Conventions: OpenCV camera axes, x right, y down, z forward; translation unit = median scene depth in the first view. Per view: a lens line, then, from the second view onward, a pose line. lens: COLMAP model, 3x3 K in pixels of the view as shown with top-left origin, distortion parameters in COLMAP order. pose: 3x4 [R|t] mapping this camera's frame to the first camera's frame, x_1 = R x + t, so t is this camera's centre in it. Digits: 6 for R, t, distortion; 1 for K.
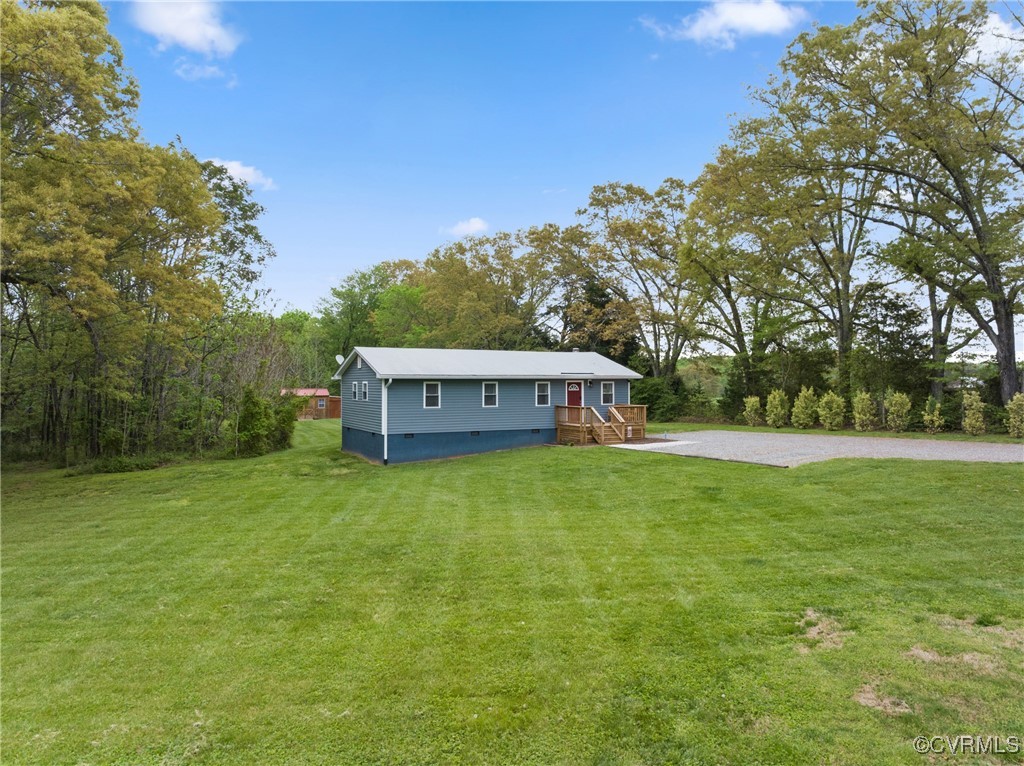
lens RADIAL K [[718.3, 0, 517.1], [0, 718.3, 385.7], [0, 0, 1]] dist [-0.065521, 0.043169]
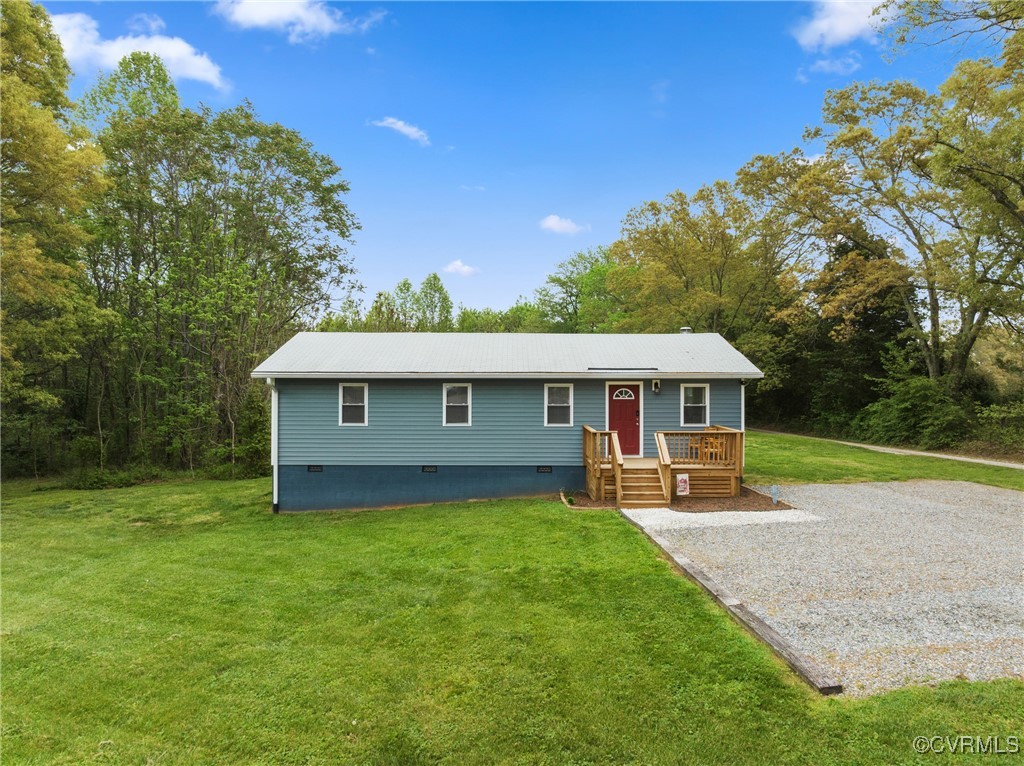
lens RADIAL K [[718.3, 0, 517.1], [0, 718.3, 385.7], [0, 0, 1]] dist [-0.065521, 0.043169]
pose [[0.886237, 0.005375, -0.463201, 0.270505], [-0.005205, 0.999985, 0.001646, -0.004637], [0.463203, 0.000952, 0.886252, 0.476414]]
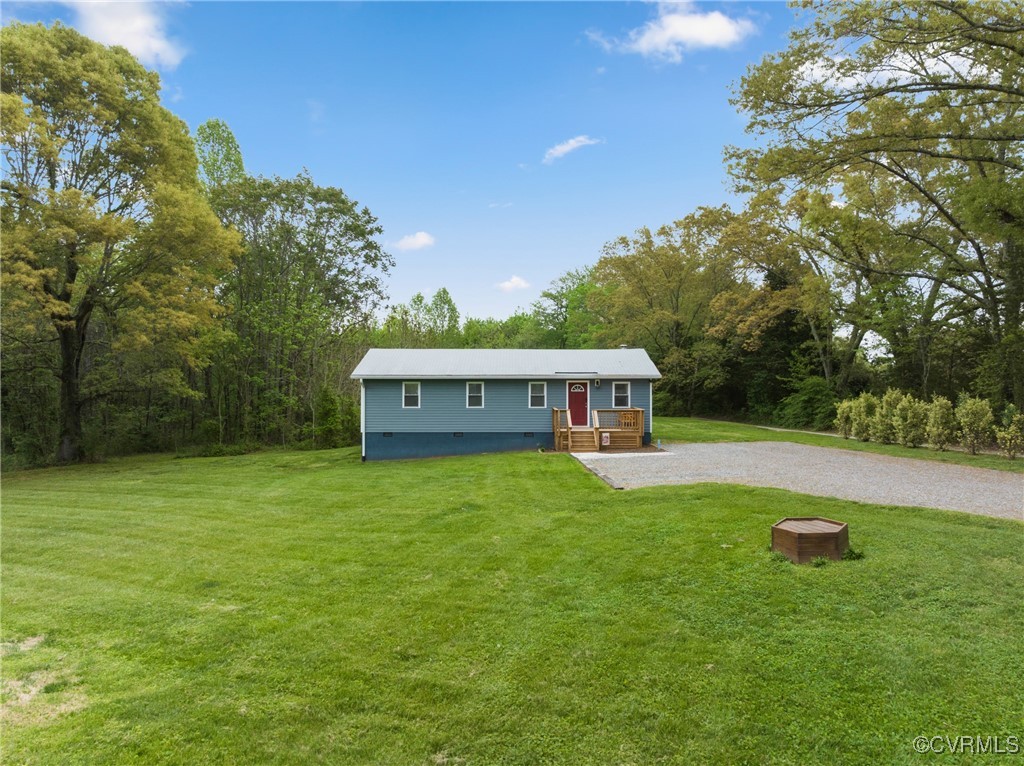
lens RADIAL K [[718.3, 0, 517.1], [0, 718.3, 385.7], [0, 0, 1]] dist [-0.065521, 0.043169]
pose [[0.886002, 0.003709, -0.463667, 0.443879], [-0.003272, 0.999993, 0.001747, -0.002224], [0.463670, -0.000030, 0.886008, 0.159983]]
